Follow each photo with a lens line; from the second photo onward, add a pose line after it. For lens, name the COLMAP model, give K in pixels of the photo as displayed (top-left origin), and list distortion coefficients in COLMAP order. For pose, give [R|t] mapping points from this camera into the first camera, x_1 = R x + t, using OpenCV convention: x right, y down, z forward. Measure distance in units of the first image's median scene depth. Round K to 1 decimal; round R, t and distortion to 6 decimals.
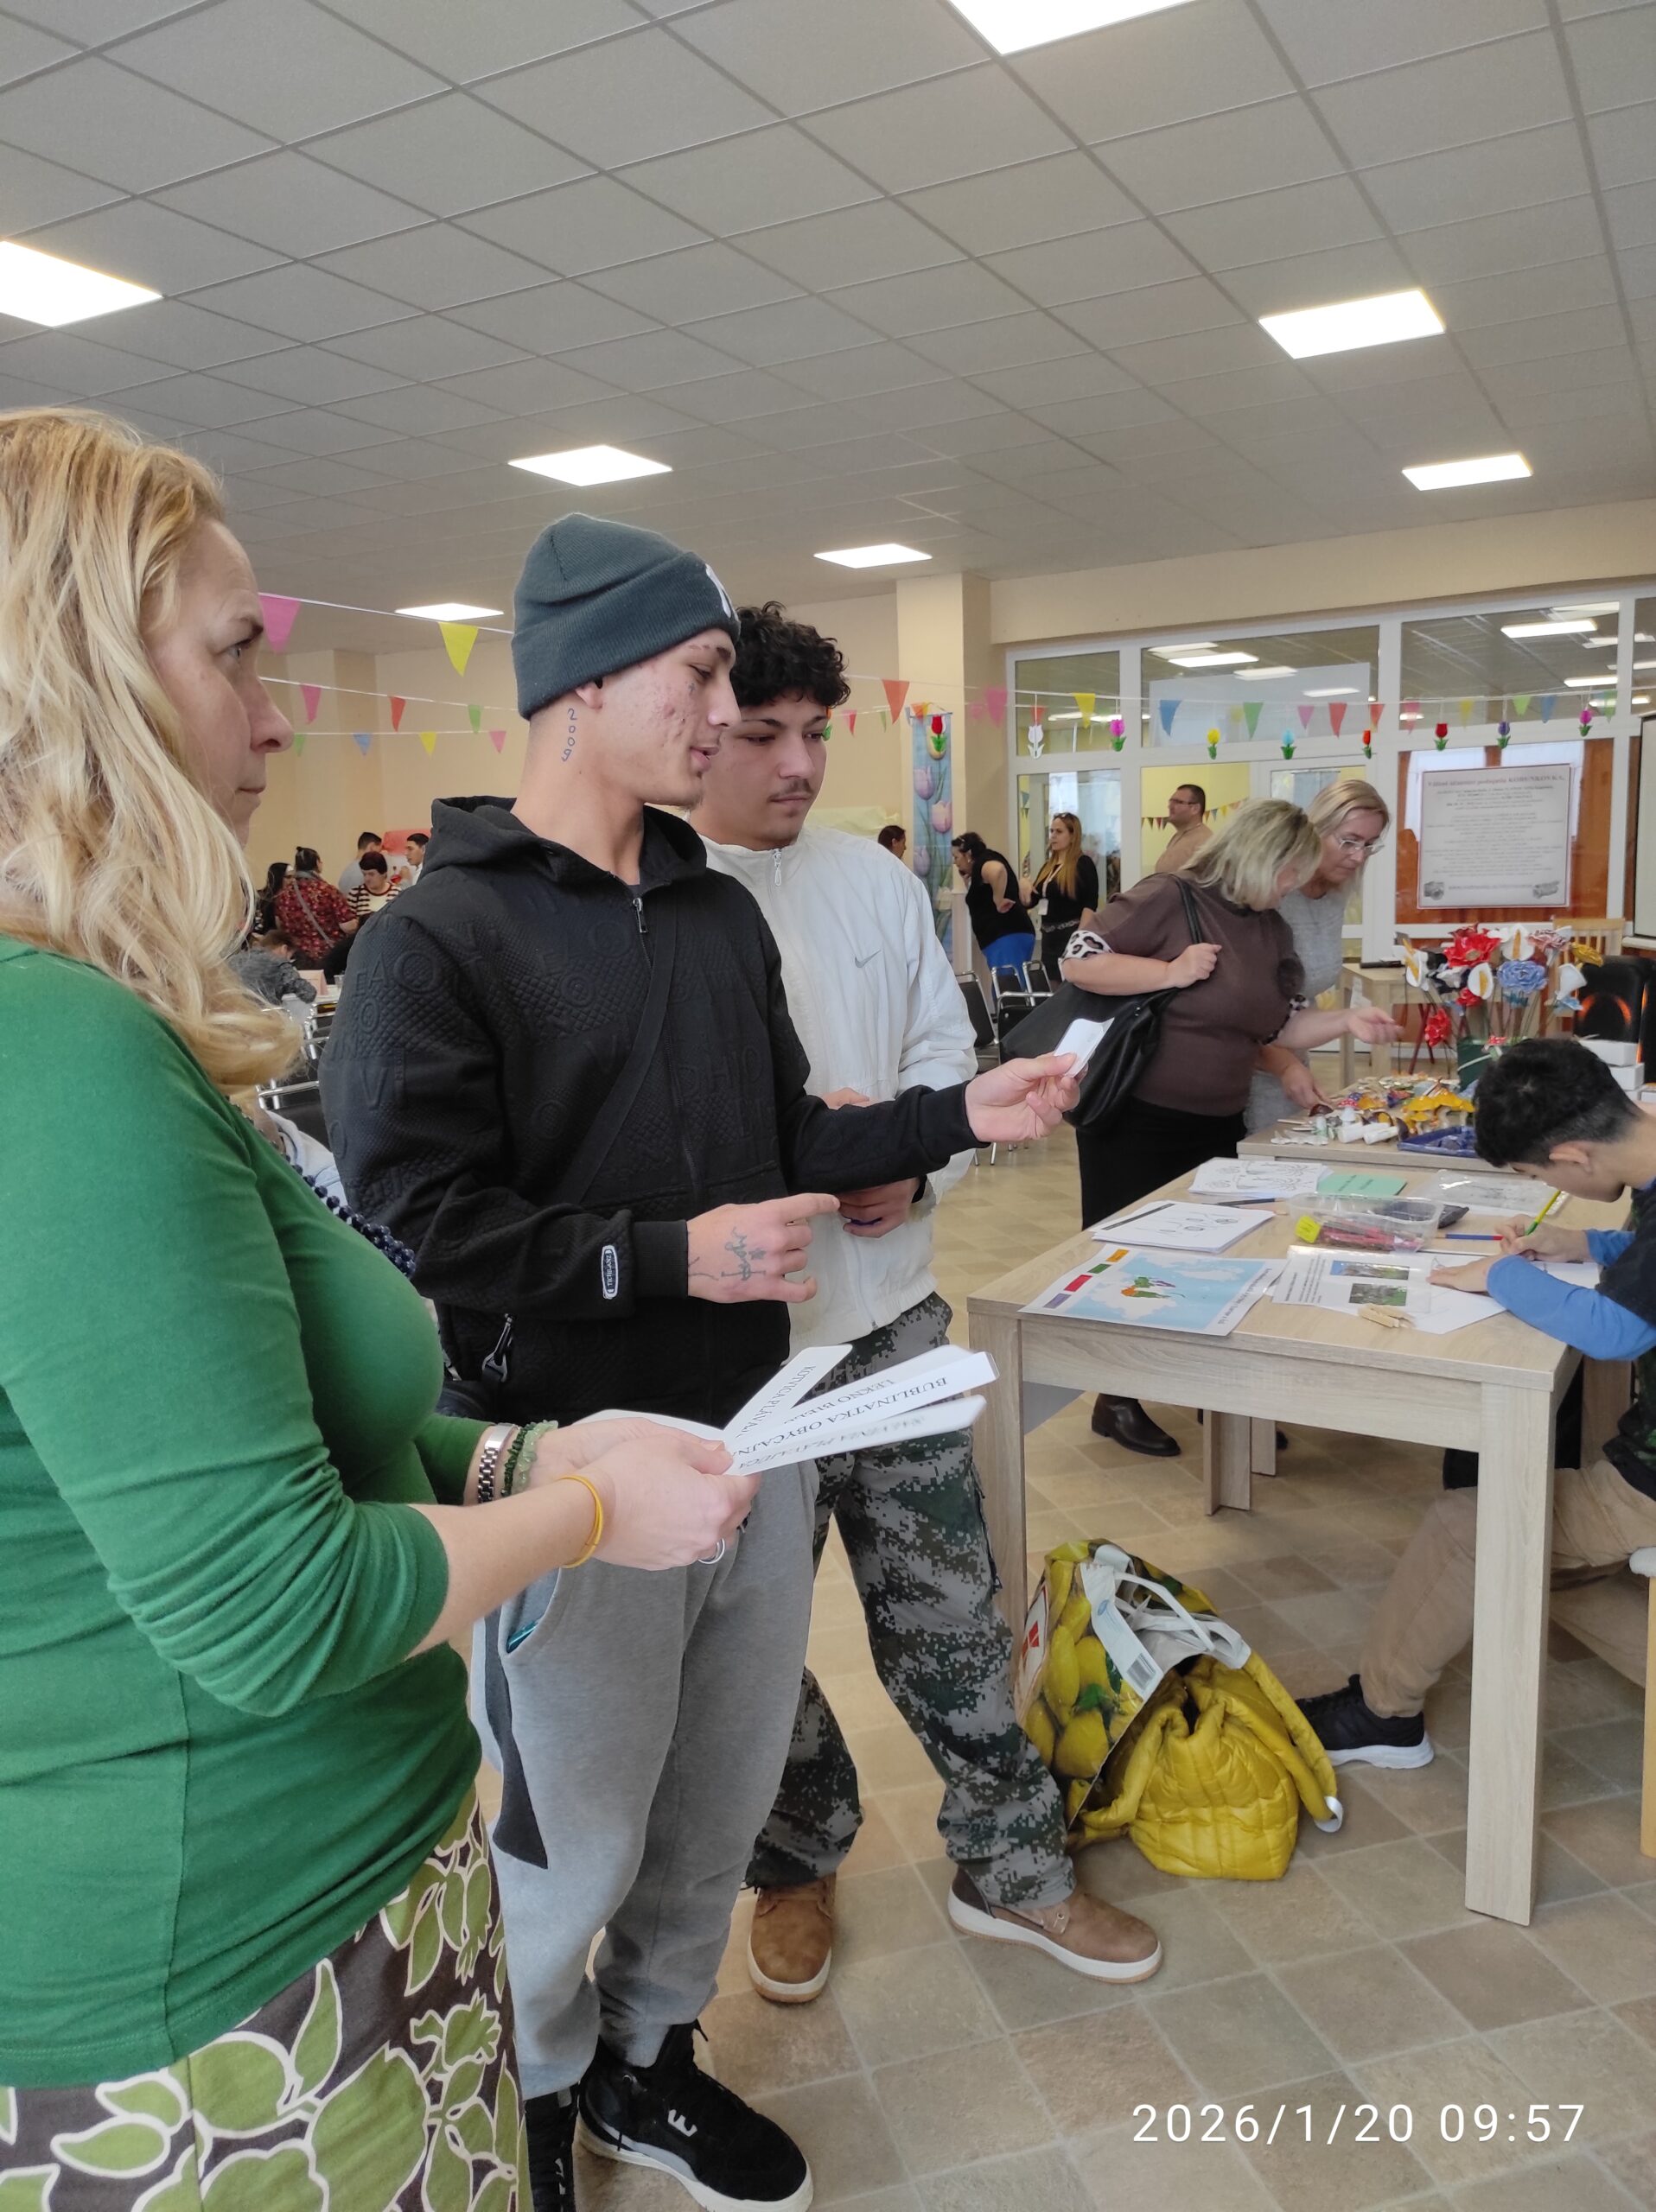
lens RADIAL K [[1604.4, 0, 829.4], [0, 1604.4, 1108.2], [0, 0, 1]] dist [-0.003203, -0.000698]
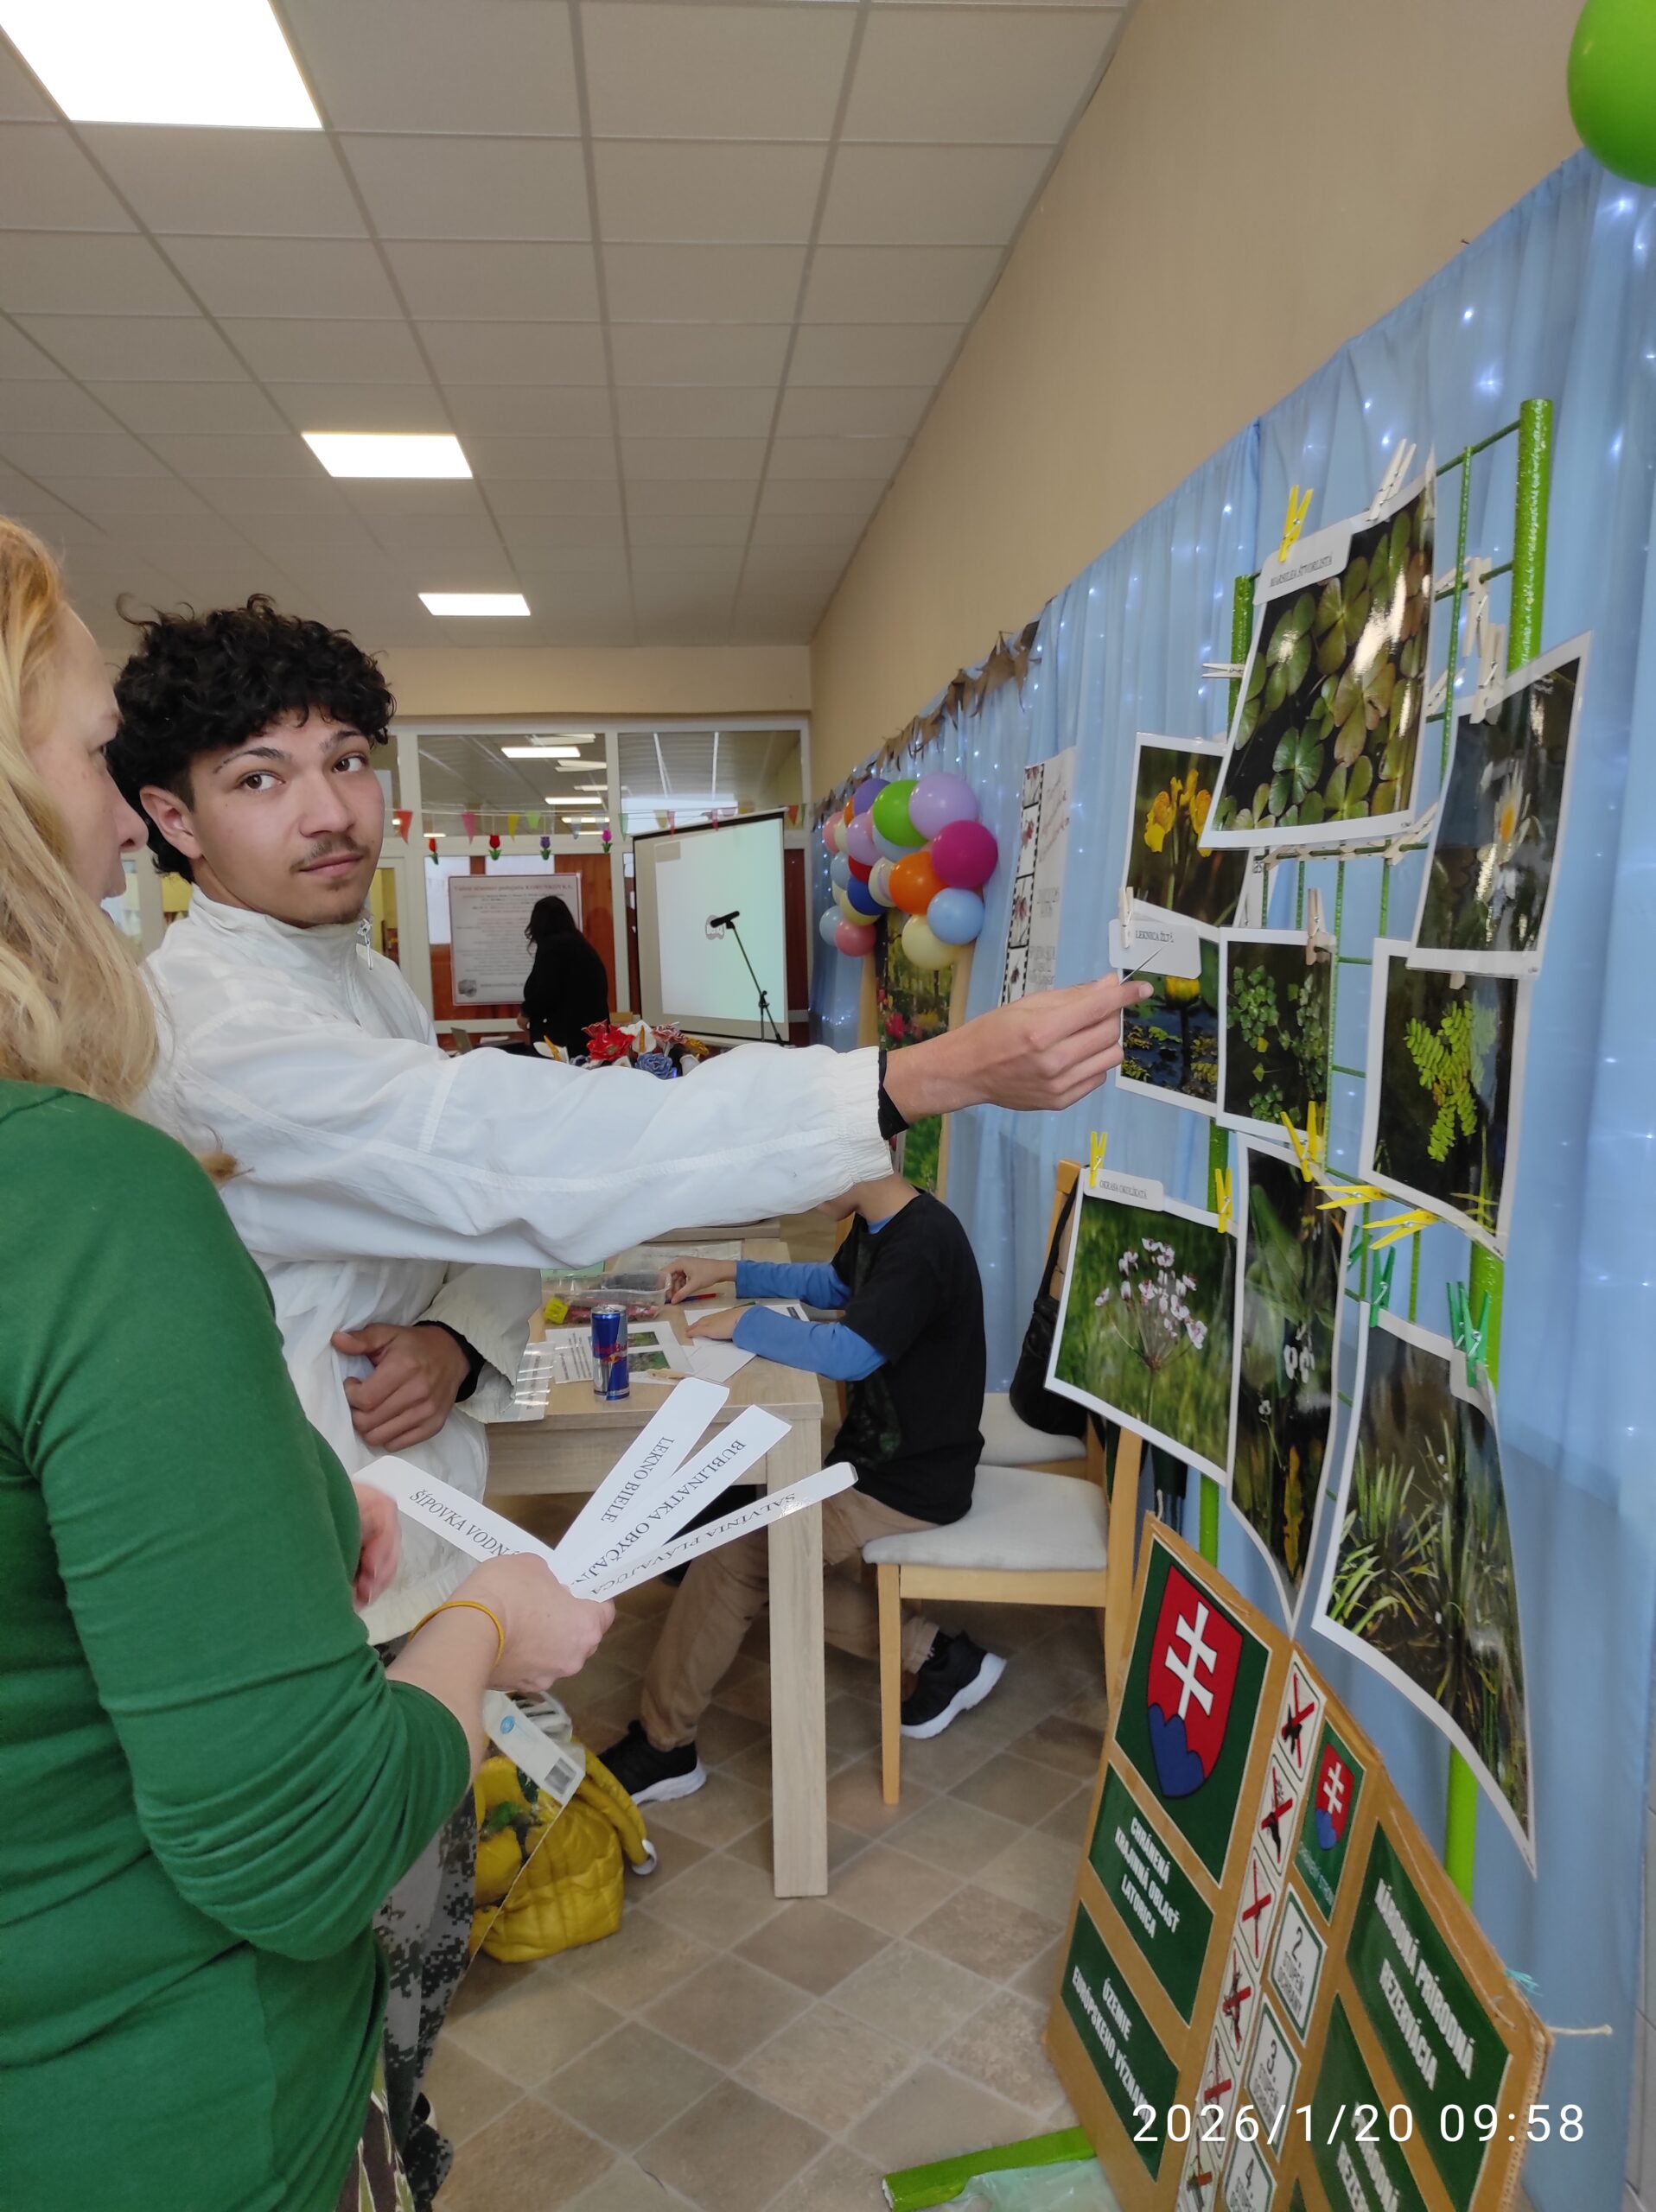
lens RADIAL K [[1604.4, 0, 828.8], [0, 1604.4, 1102.6], [0, 0, 1]] dist [-0.003203, -0.000698]
pose [[0.812403, -0.048028, 0.581115, -0.187369], [0.084771, 0.995742, -0.036214, -0.008193], [-0.576901, 0.078682, 0.813016, 0.026303]]
